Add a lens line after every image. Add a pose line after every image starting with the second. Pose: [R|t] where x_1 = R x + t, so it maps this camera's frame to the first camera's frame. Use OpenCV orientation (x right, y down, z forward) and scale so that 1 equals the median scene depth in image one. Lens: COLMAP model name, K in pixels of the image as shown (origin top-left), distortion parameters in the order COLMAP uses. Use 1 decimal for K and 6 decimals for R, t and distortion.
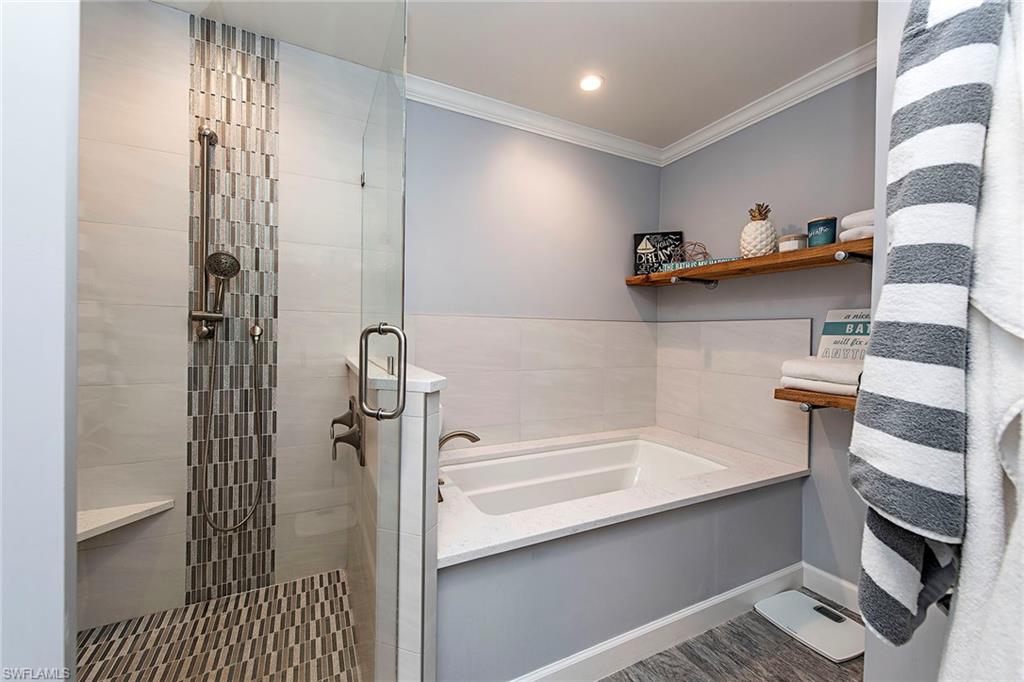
lens RADIAL K [[404.8, 0, 514.1], [0, 404.8, 333.8], [0, 0, 1]] dist [0.003628, 0.000326]
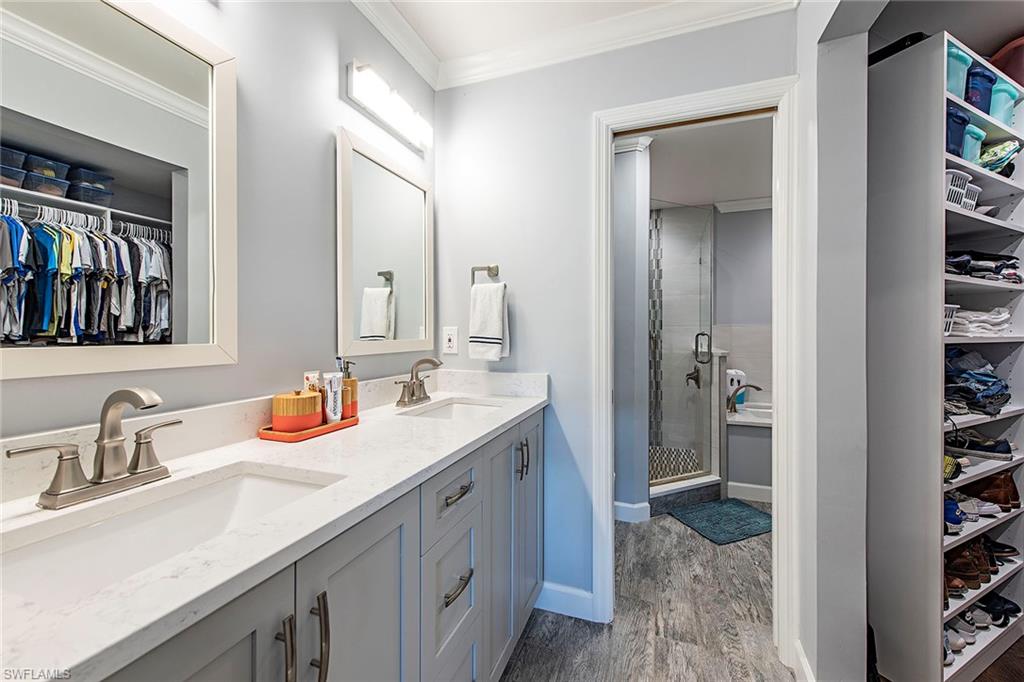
lens RADIAL K [[404.8, 0, 514.1], [0, 404.8, 333.8], [0, 0, 1]] dist [0.003628, 0.000326]
pose [[0.681324, -0.012603, -0.731873, 0.526944], [0.003370, 0.999895, -0.014081, 0.014675], [0.731974, 0.007128, 0.681295, -1.189281]]
